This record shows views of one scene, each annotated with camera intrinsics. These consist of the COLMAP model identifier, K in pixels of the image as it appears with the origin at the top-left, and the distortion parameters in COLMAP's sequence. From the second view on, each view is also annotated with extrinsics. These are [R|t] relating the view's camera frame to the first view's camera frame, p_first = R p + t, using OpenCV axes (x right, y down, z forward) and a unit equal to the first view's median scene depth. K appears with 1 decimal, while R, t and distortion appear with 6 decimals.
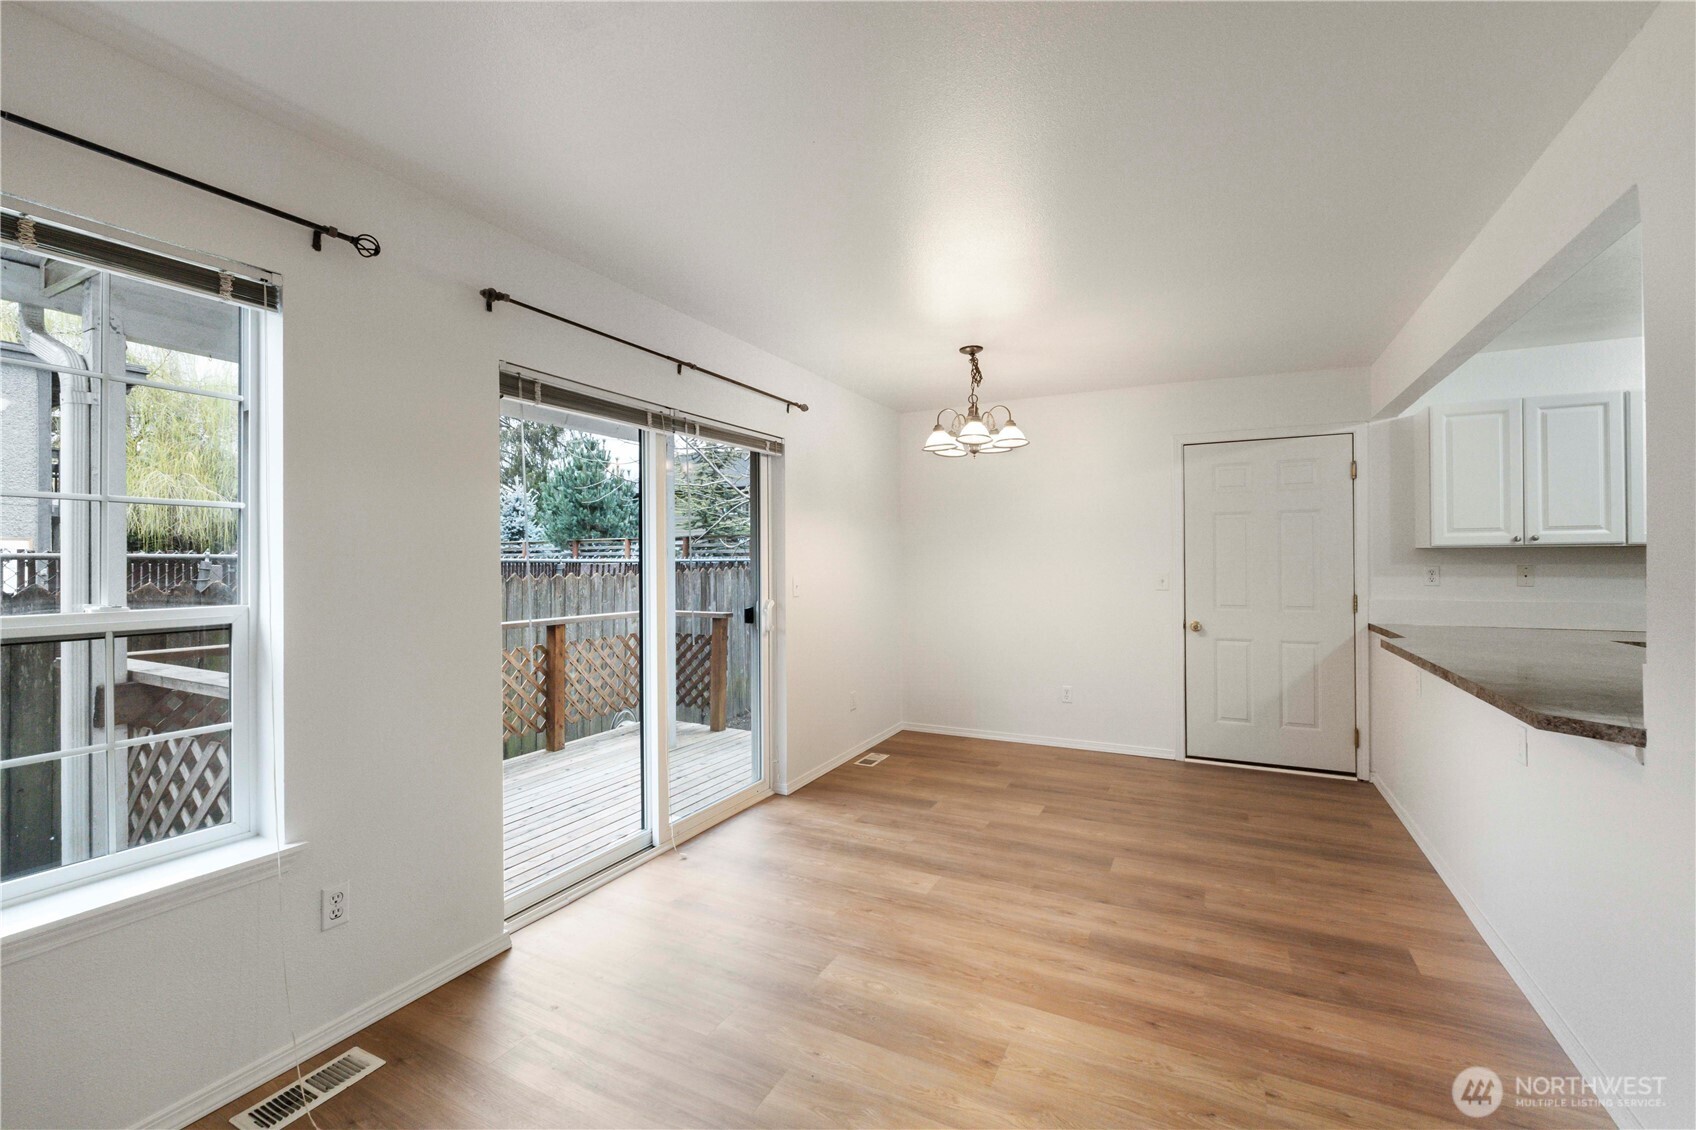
lens RADIAL K [[717.5, 0, 843.4], [0, 717.5, 558.5], [0, 0, 1]] dist [-0.007760, -0.000232]
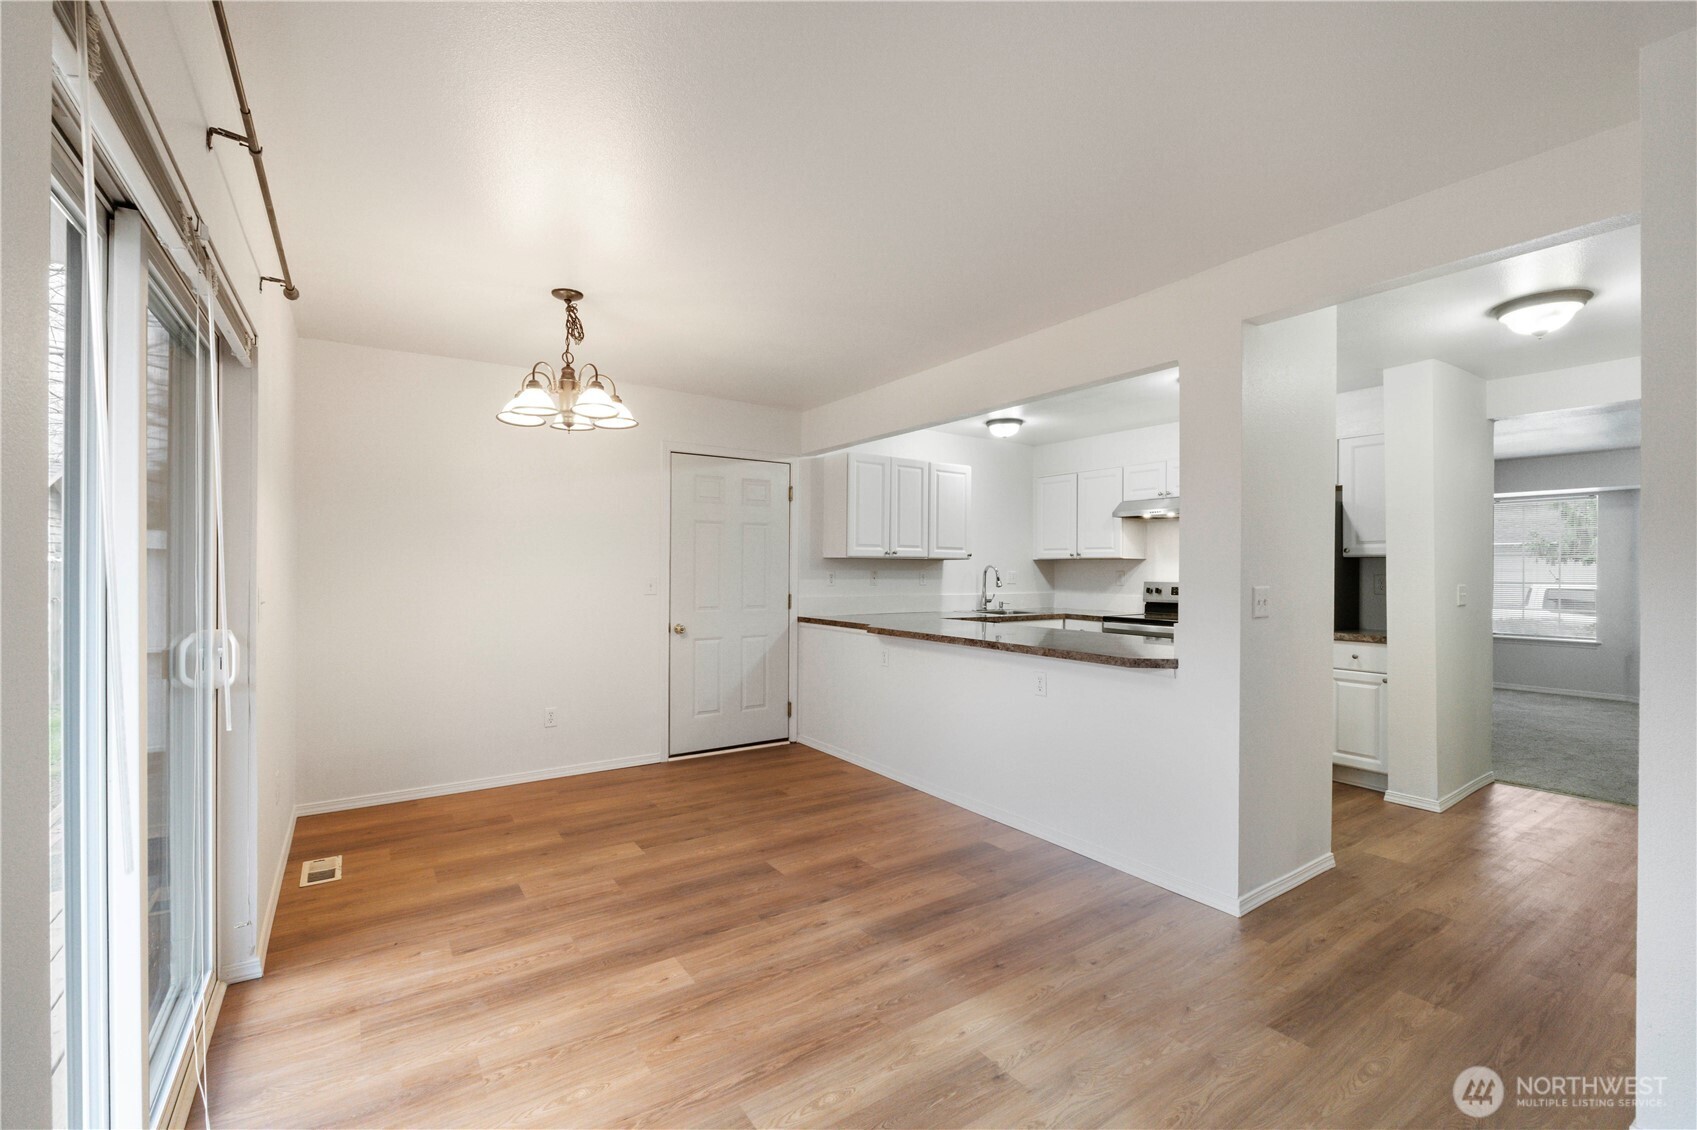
lens RADIAL K [[716.8, 0, 849.5], [0, 716.8, 569.6], [0, 0, 1]] dist [-0.006698, -0.000055]
pose [[0.475380, 0.005353, 0.879764, -0.385630], [-0.011396, 0.999935, 0.000073, 0.008049], [-0.879707, -0.010060, 0.475410, 0.368811]]
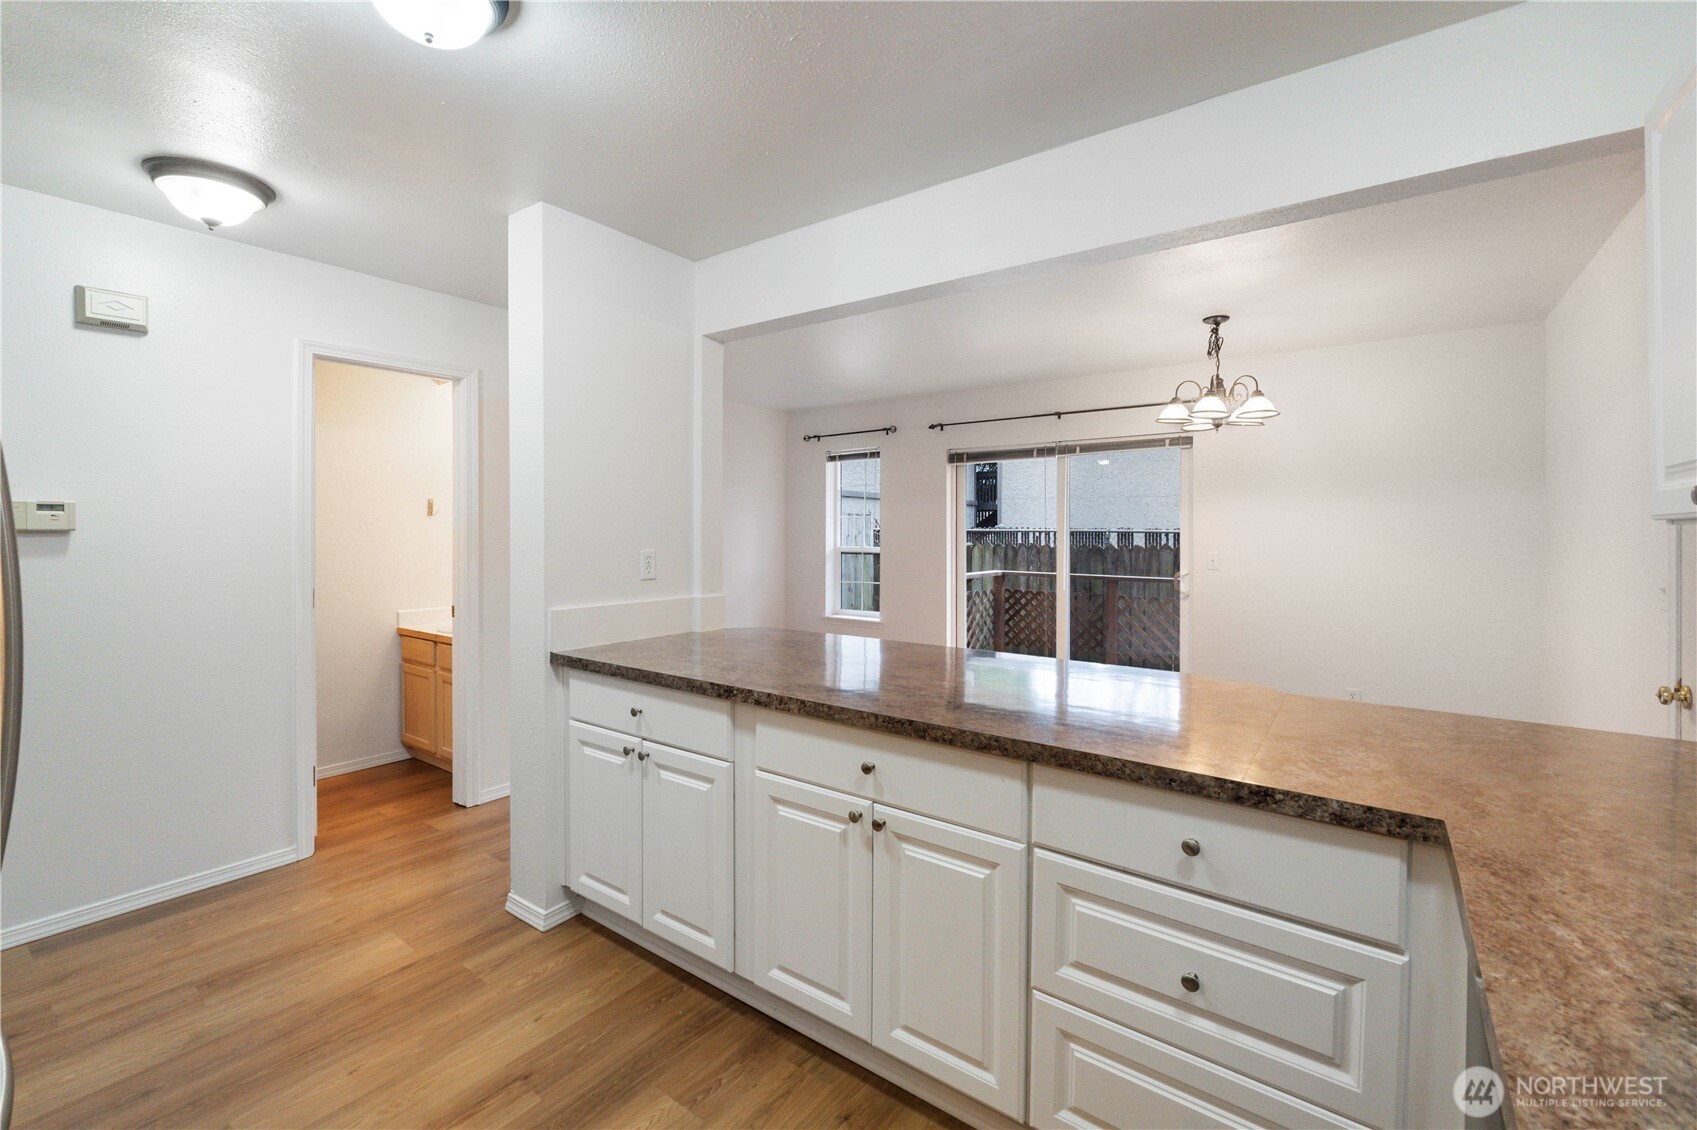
lens RADIAL K [[729.3, 0, 841.9], [0, 729.3, 527.2], [0, 0, 1]] dist [-0.000401, -0.000035]
pose [[-0.167769, 0.000861, -0.985826, 1.294082], [0.001900, 0.999998, 0.000550, -0.015891], [0.985825, -0.001781, -0.167770, 0.706934]]
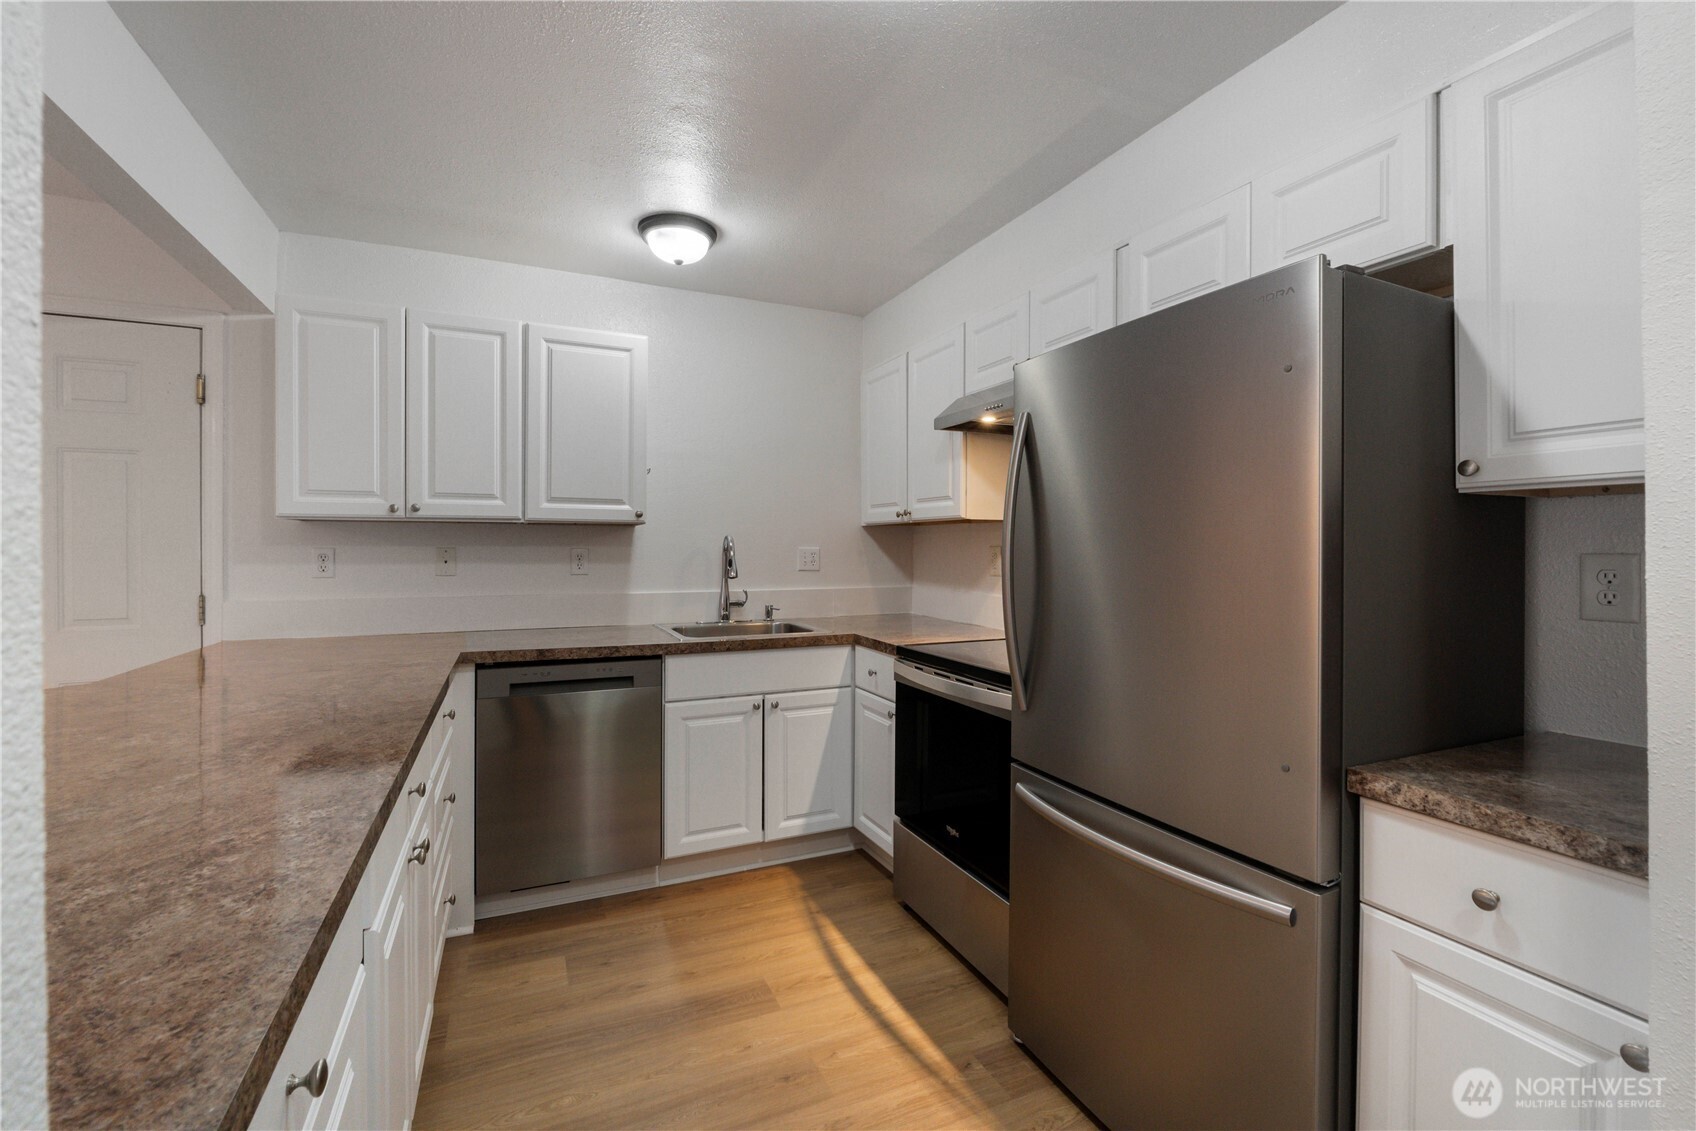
lens RADIAL K [[726.6, 0, 847.7], [0, 726.6, 556.3], [0, 0, 1]] dist [-0.003057, 0.000430]
pose [[0.615453, -0.005060, 0.788157, 0.661989], [-0.009562, 0.999858, 0.013886, 0.004847], [-0.788116, -0.016083, 0.615317, 0.219715]]
